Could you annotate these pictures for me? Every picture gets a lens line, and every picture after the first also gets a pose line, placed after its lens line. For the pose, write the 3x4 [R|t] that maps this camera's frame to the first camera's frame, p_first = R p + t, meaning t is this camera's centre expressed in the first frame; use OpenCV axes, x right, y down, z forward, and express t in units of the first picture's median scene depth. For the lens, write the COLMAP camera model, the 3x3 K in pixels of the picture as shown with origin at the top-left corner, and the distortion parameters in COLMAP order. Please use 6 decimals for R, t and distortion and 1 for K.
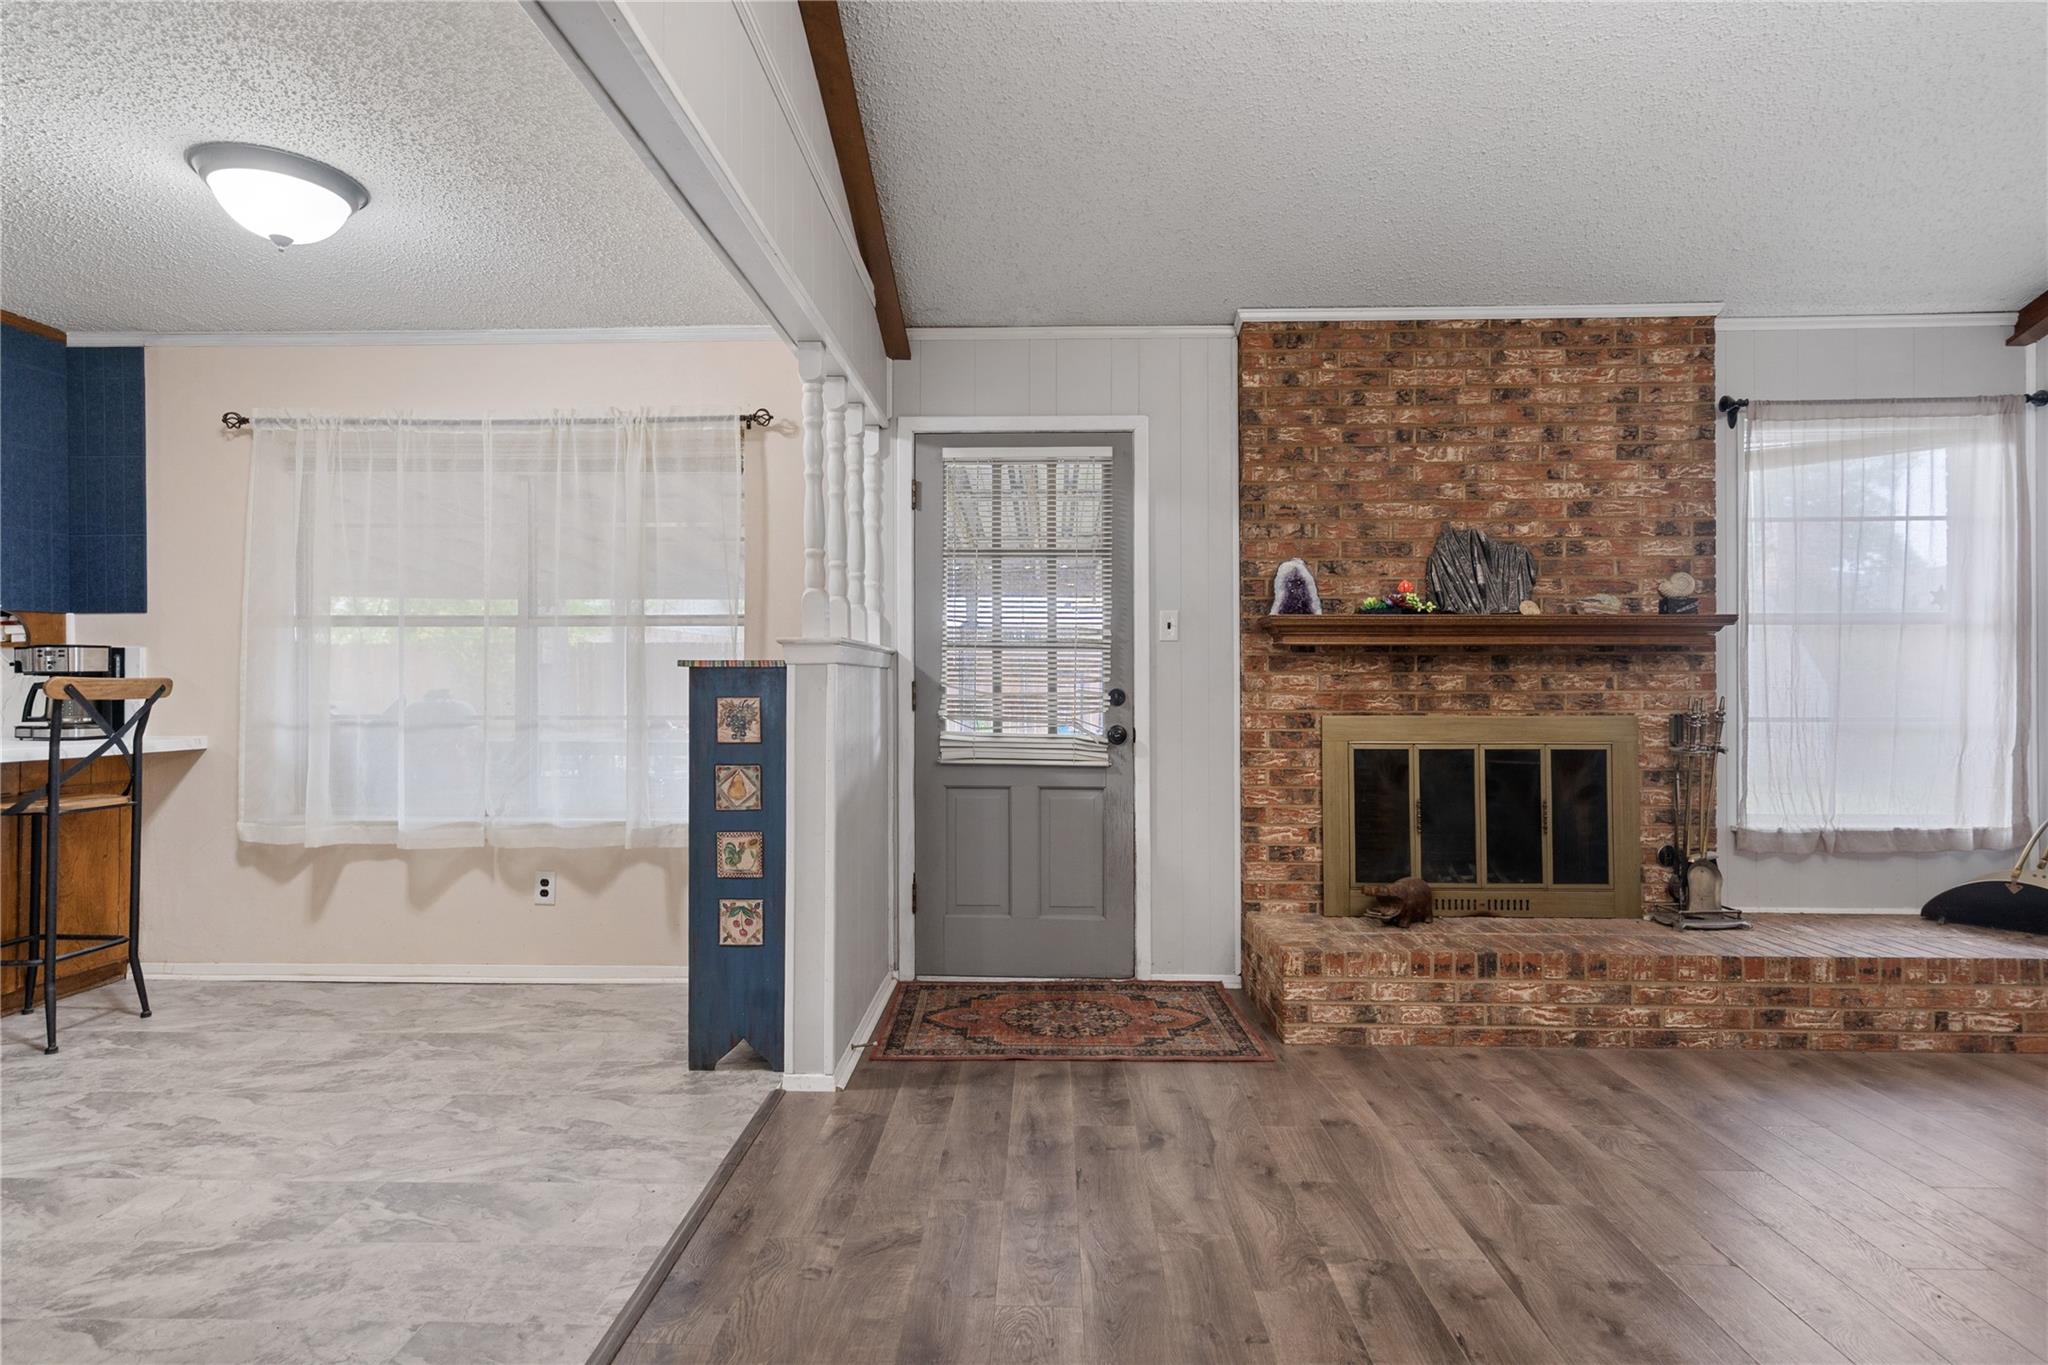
lens RADIAL K [[994.8, 0, 1014.1], [0, 994.8, 672.9], [0, 0, 1]] dist [-0.000257, -0.000822]
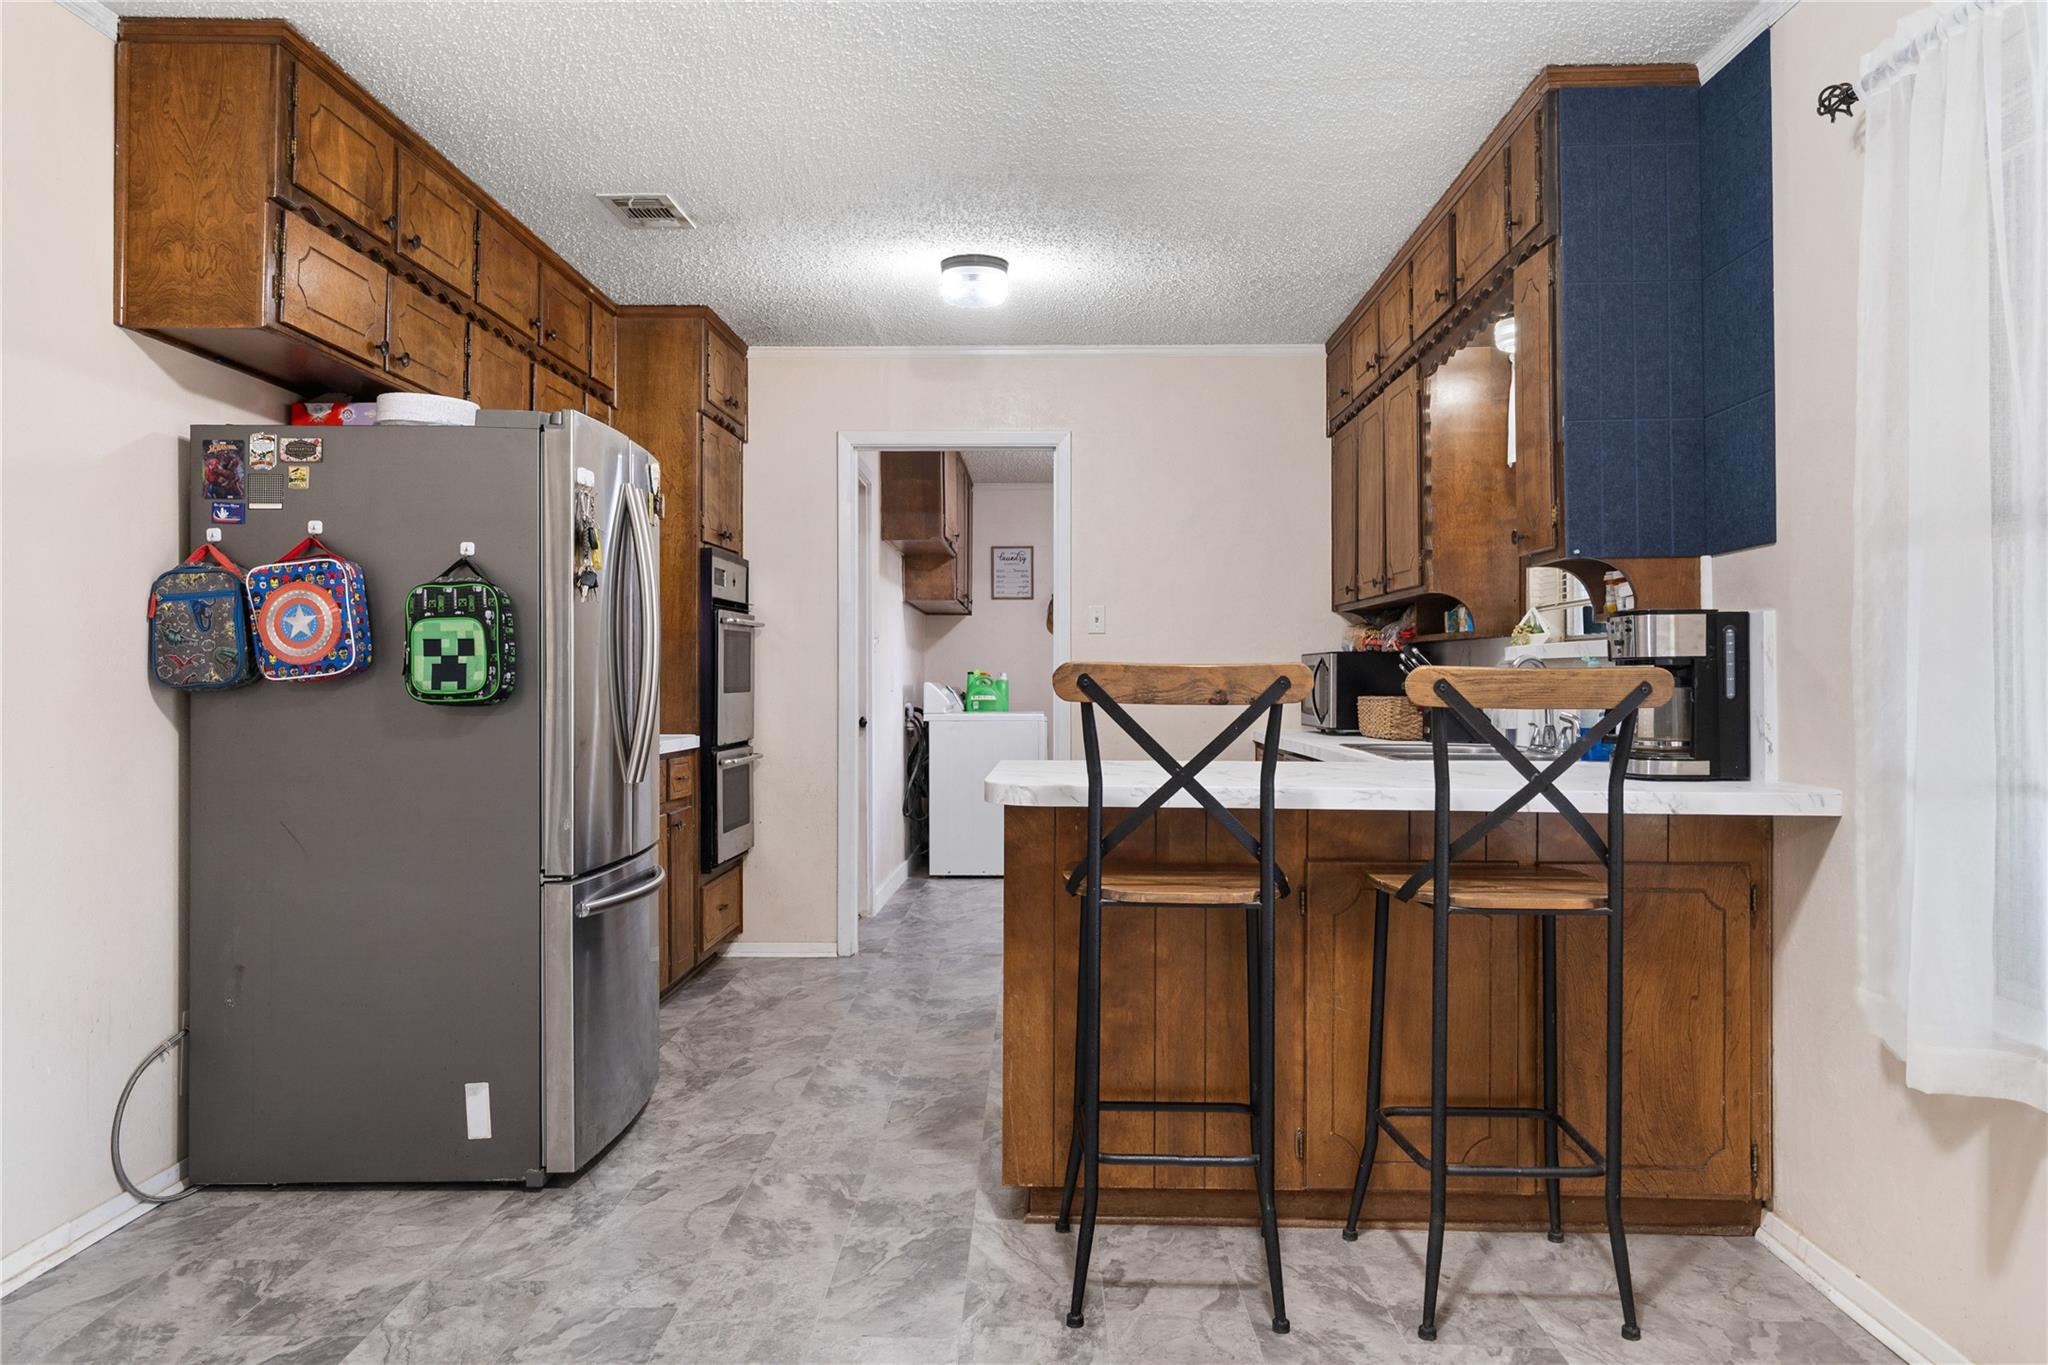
lens RADIAL K [[1484.5, 0, 1034.6], [0, 1484.5, 674.5], [0, 0, 1]] dist [0.021816, -0.004677]
pose [[0.013472, -0.001065, -0.999909, -0.109114], [0.005168, 0.999986, -0.000995, 0.007267], [0.999896, -0.005154, 0.013478, 0.649154]]
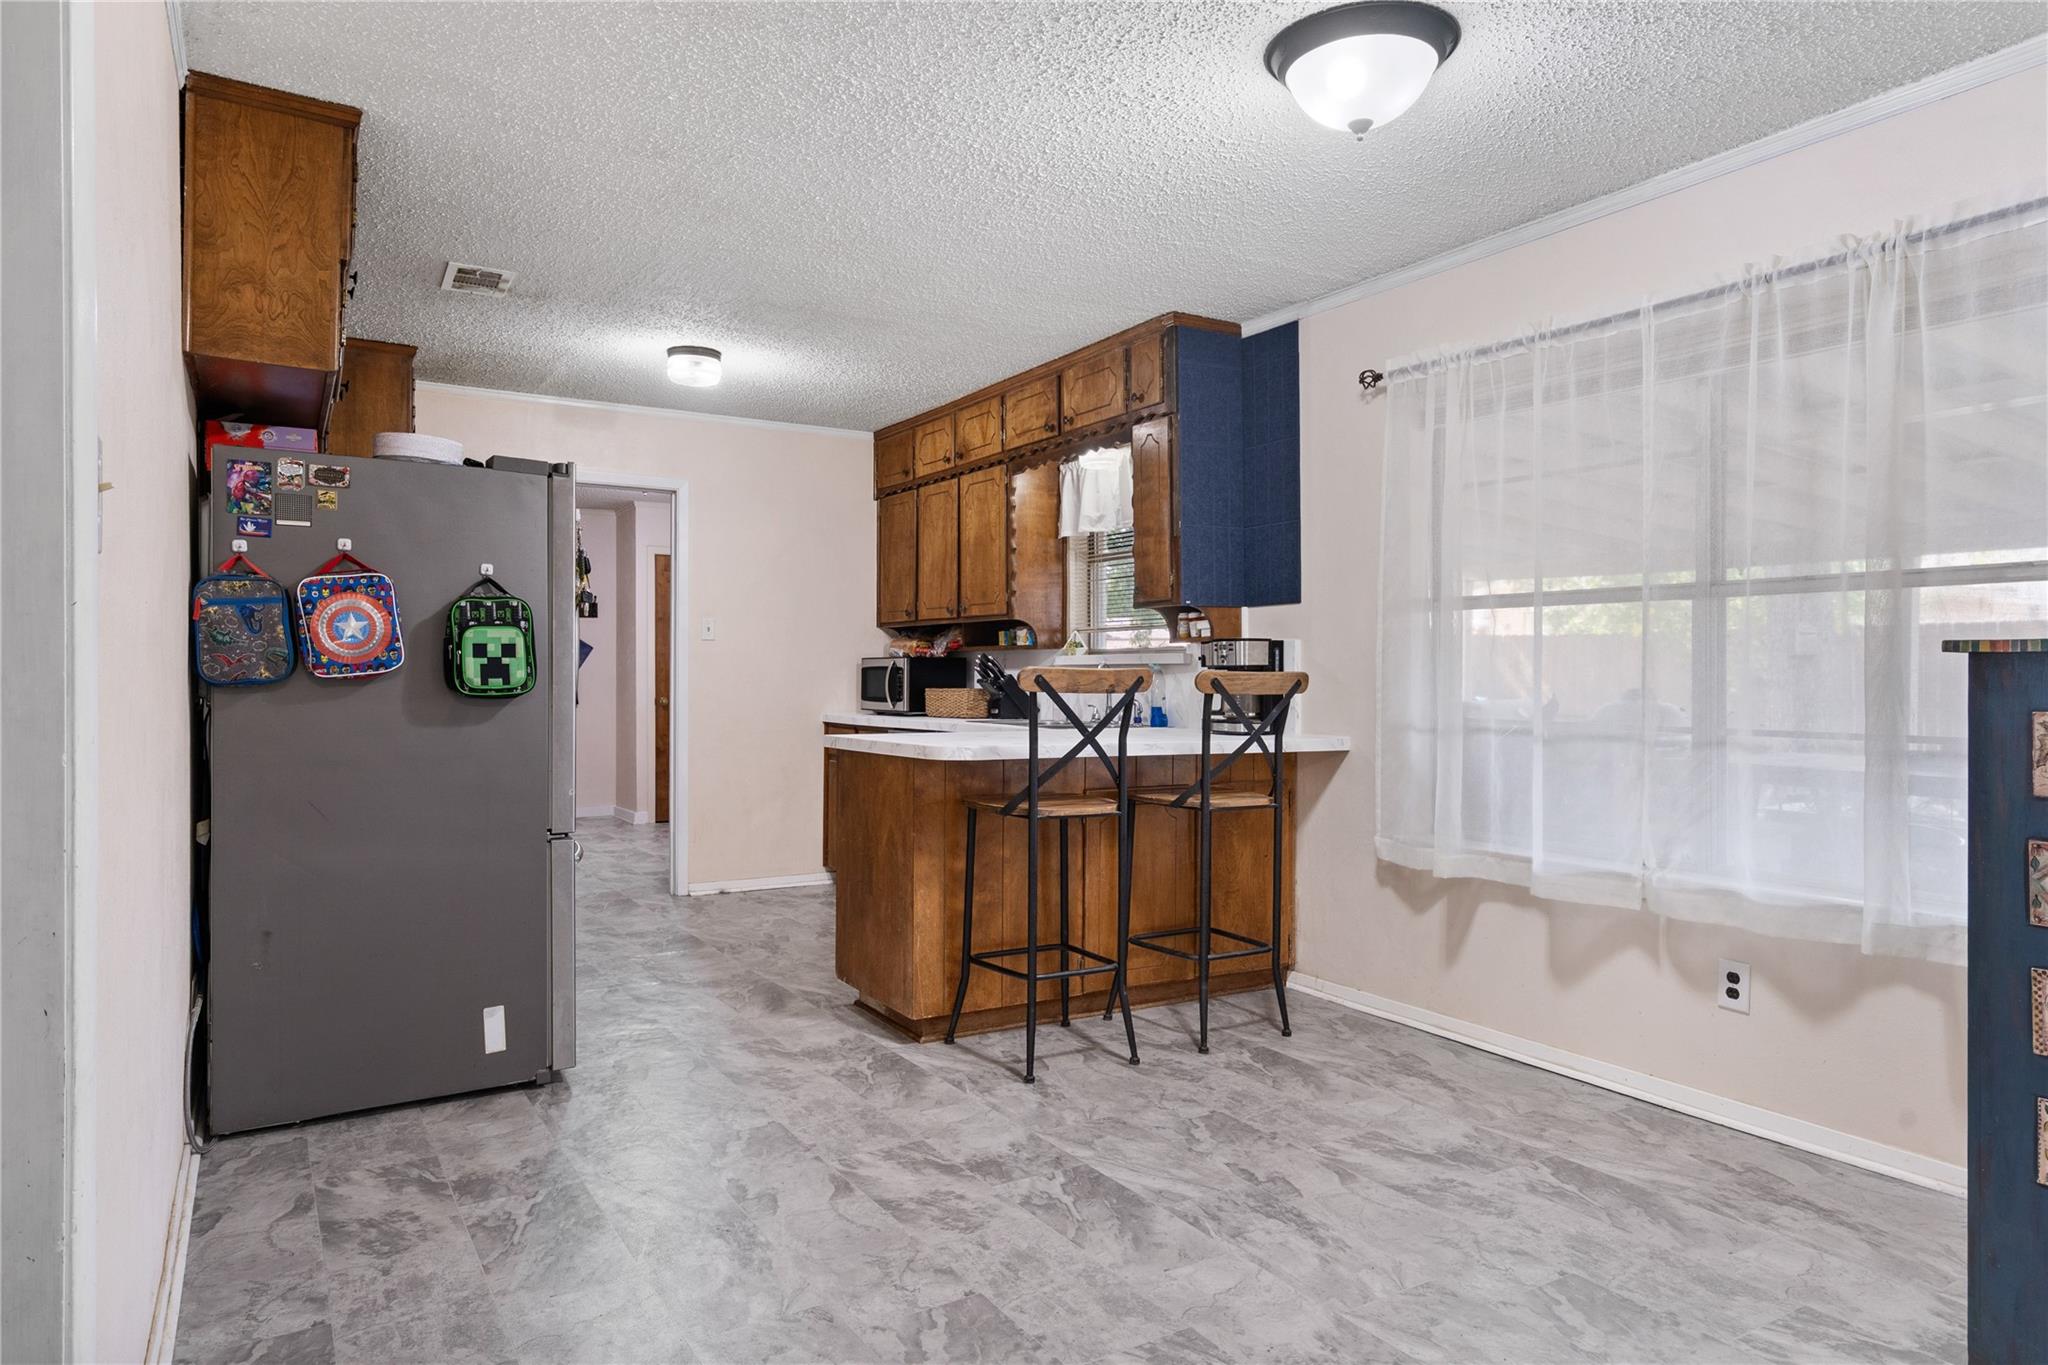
lens RADIAL K [[1256.6, 0, 1024.1], [0, 1256.6, 676.3], [0, 0, 1]] dist [0.024331, -0.002363]
pose [[0.548633, 0.004801, -0.836049, -0.019866], [0.000320, 0.999982, 0.005953, 0.001761], [0.836063, -0.003534, 0.548622, 0.135250]]
